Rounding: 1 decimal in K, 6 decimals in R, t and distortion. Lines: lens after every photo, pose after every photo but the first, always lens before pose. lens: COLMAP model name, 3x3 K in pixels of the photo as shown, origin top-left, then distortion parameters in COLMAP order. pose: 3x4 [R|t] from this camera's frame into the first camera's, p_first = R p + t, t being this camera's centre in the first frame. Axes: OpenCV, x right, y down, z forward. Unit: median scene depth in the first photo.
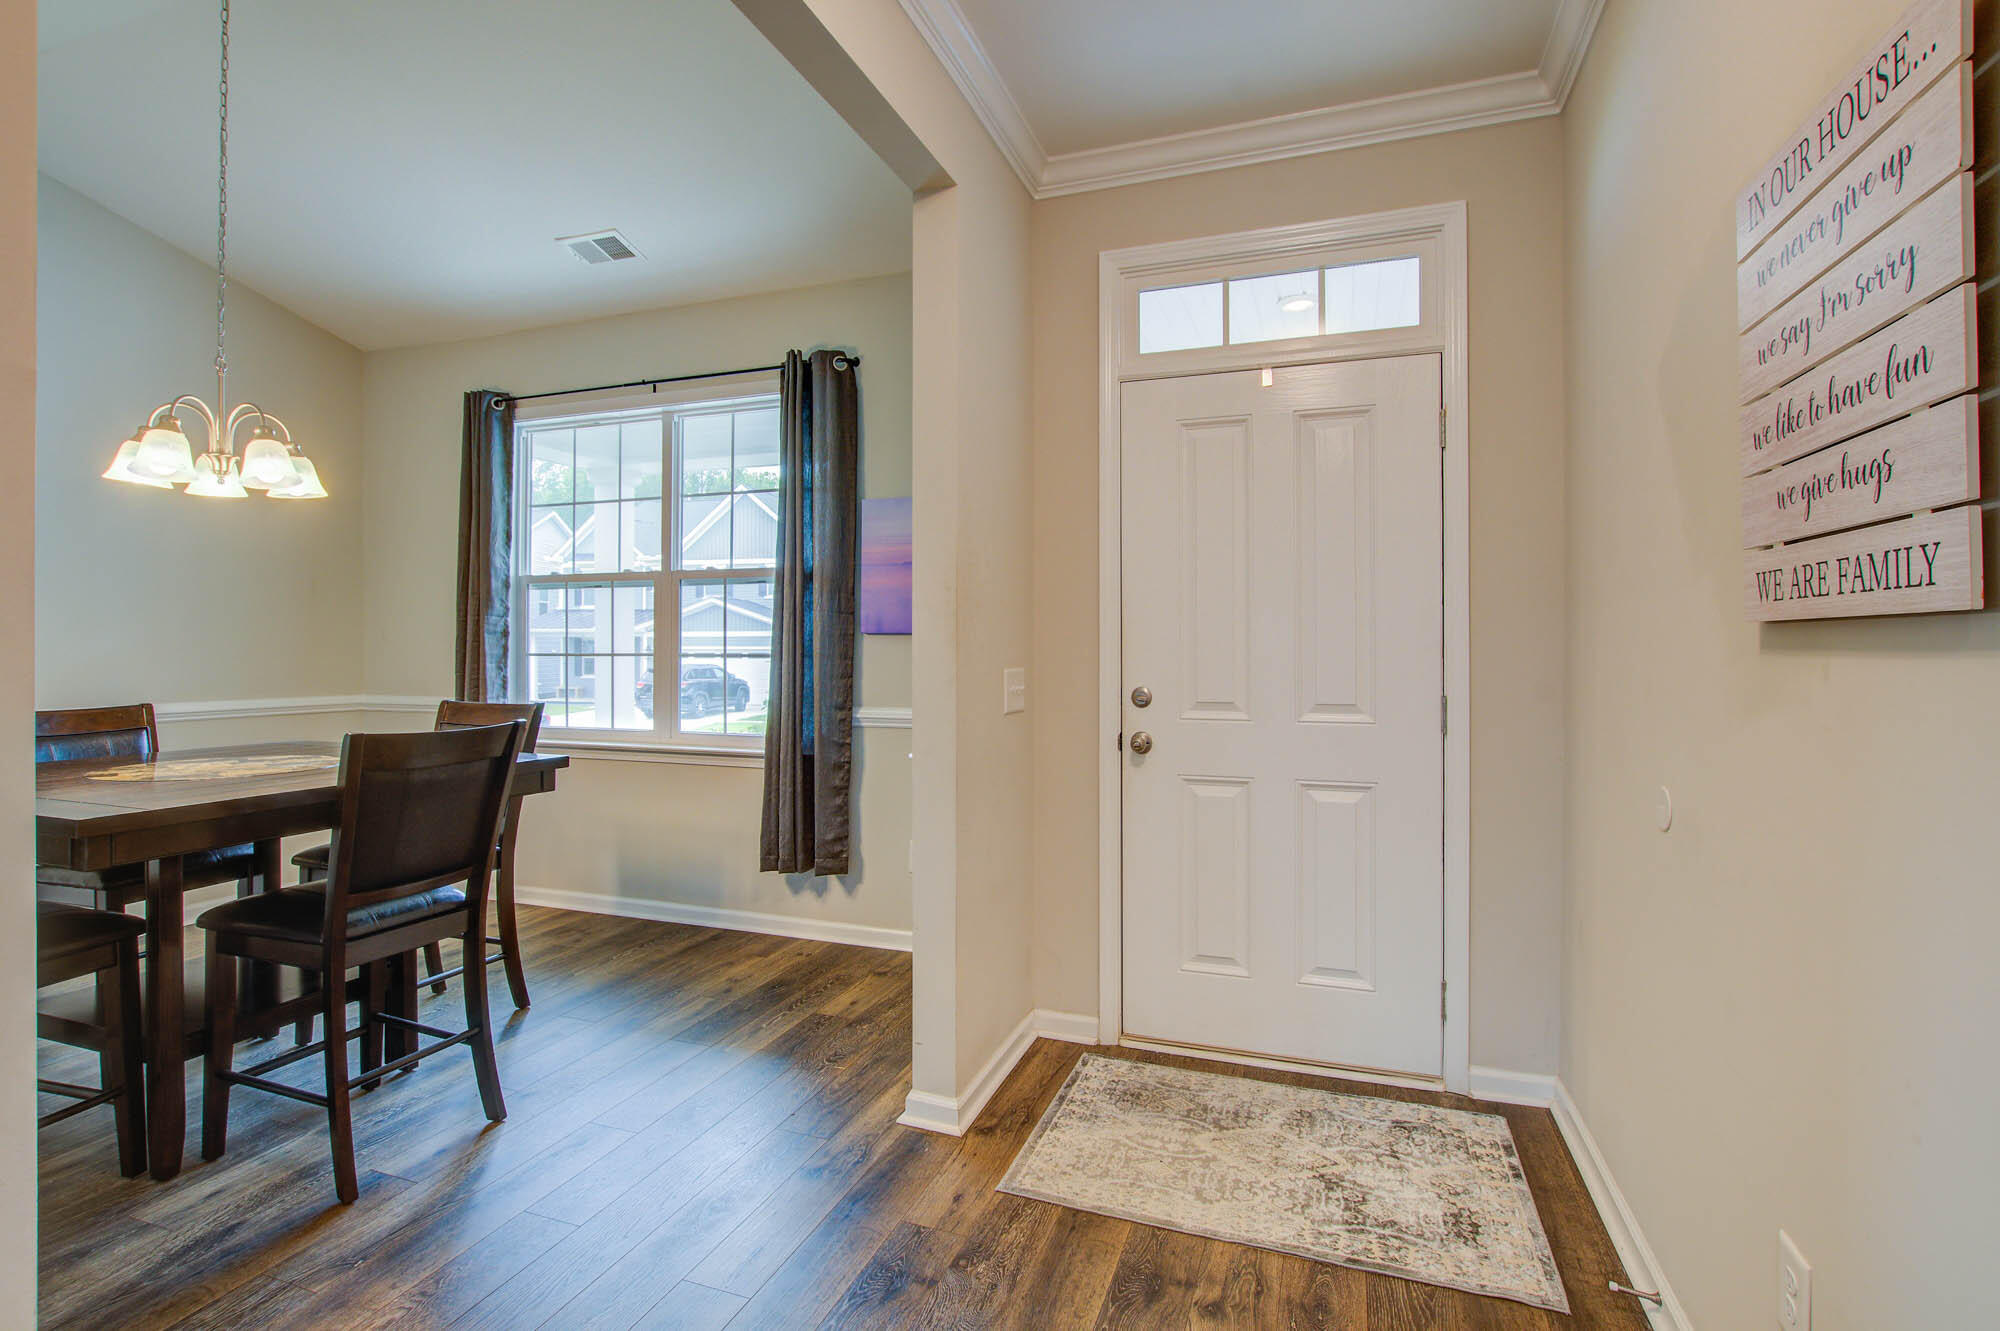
lens RADIAL K [[931.9, 0, 1000.0], [0, 931.9, 665.5], [0, 0, 1]] dist [-0.012386, 0.000817]
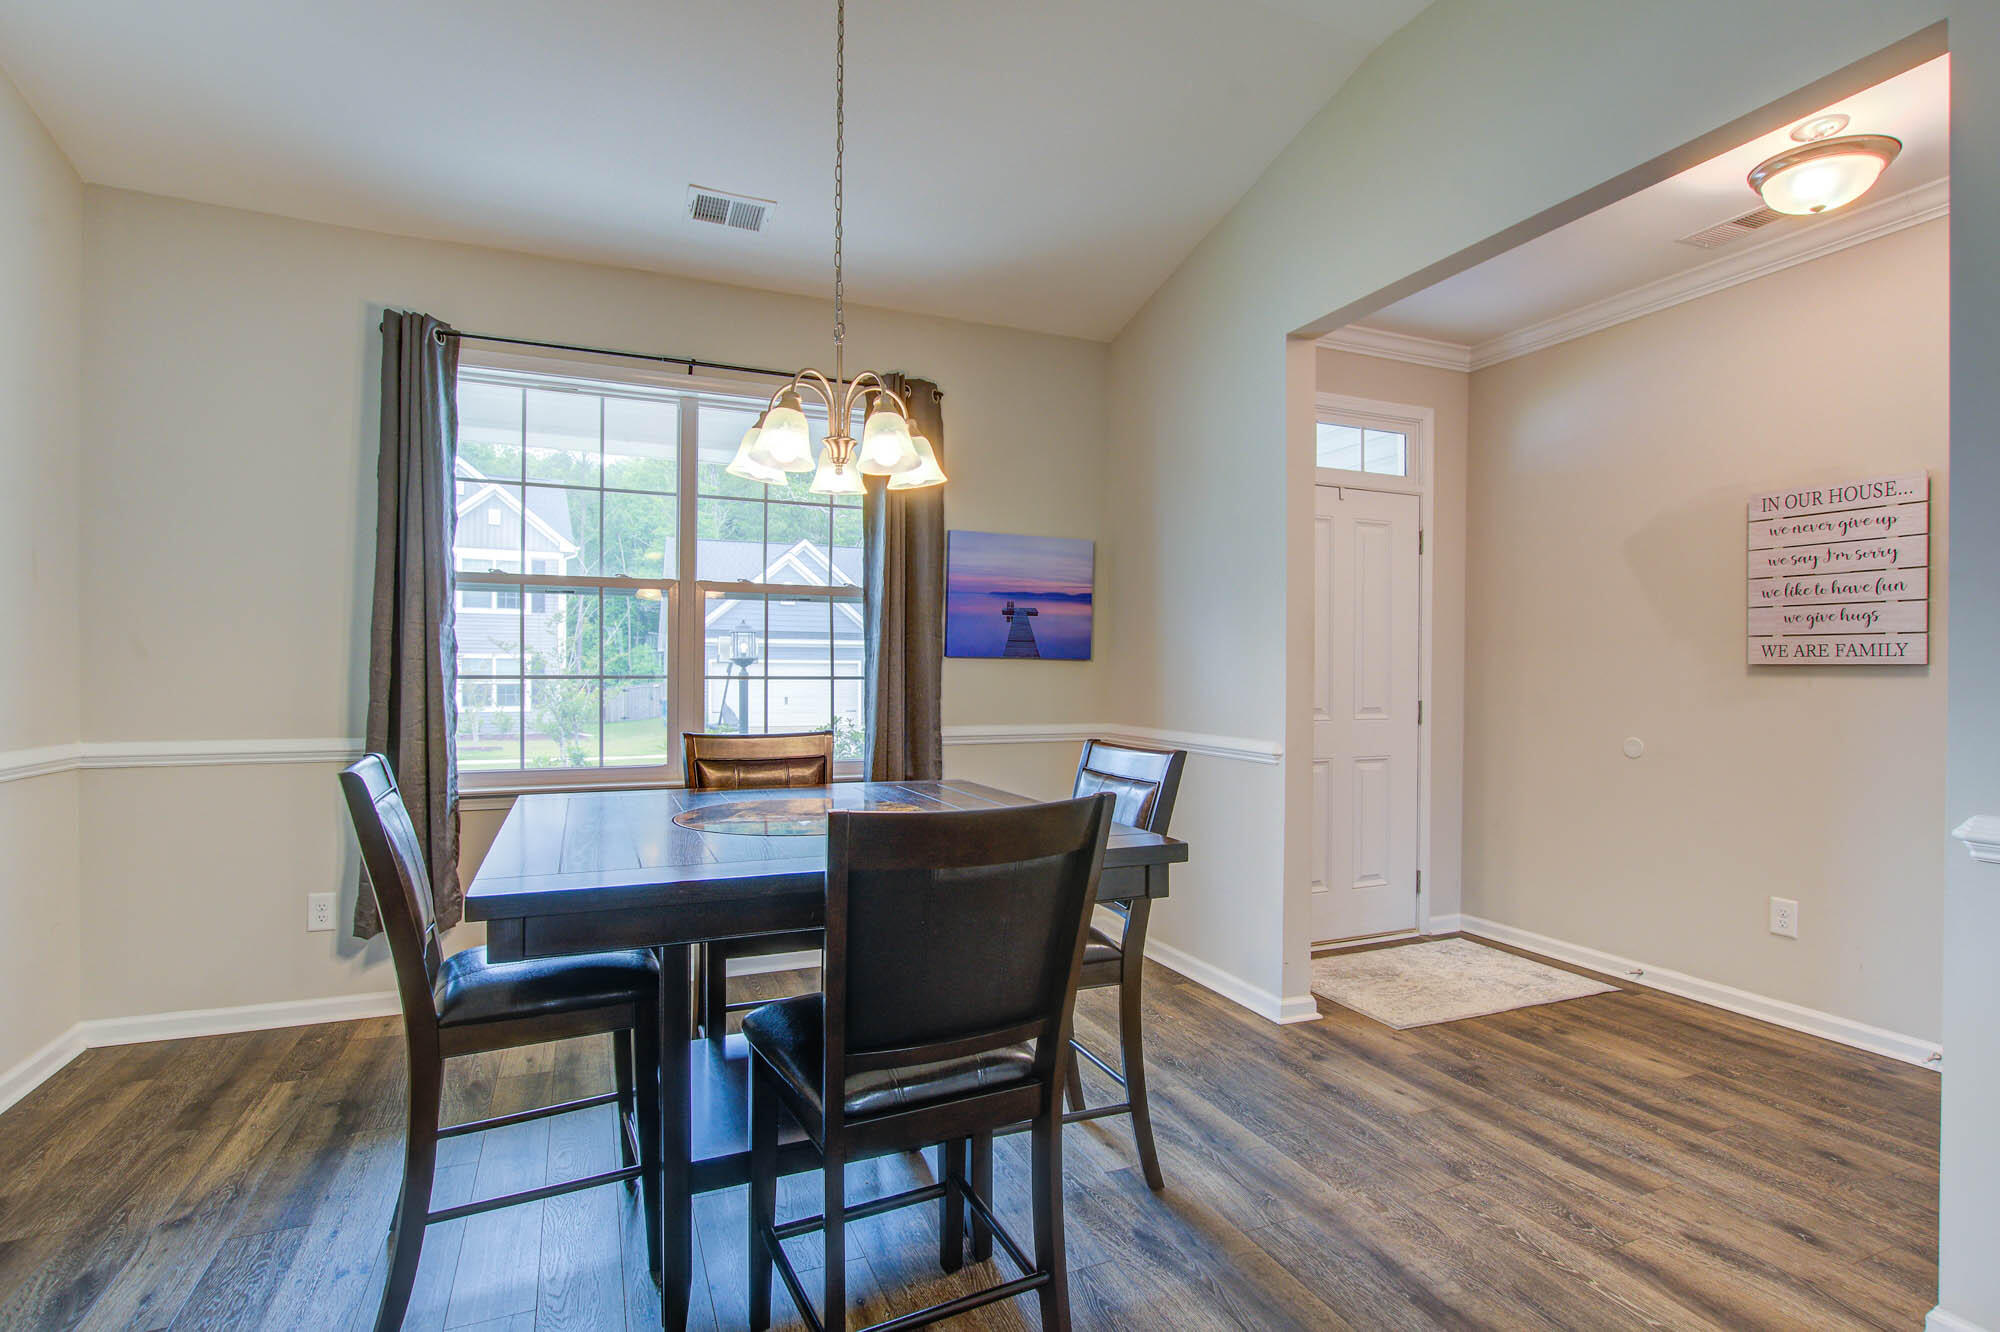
lens RADIAL K [[955.0, 0, 991.4], [0, 955.0, 698.7], [0, 0, 1]] dist [-0.017354, -0.000464]
pose [[0.737590, -0.016424, 0.675049, -1.318445], [0.008068, 0.999847, 0.015512, -0.004761], [-0.675201, -0.005995, 0.737610, 0.264624]]
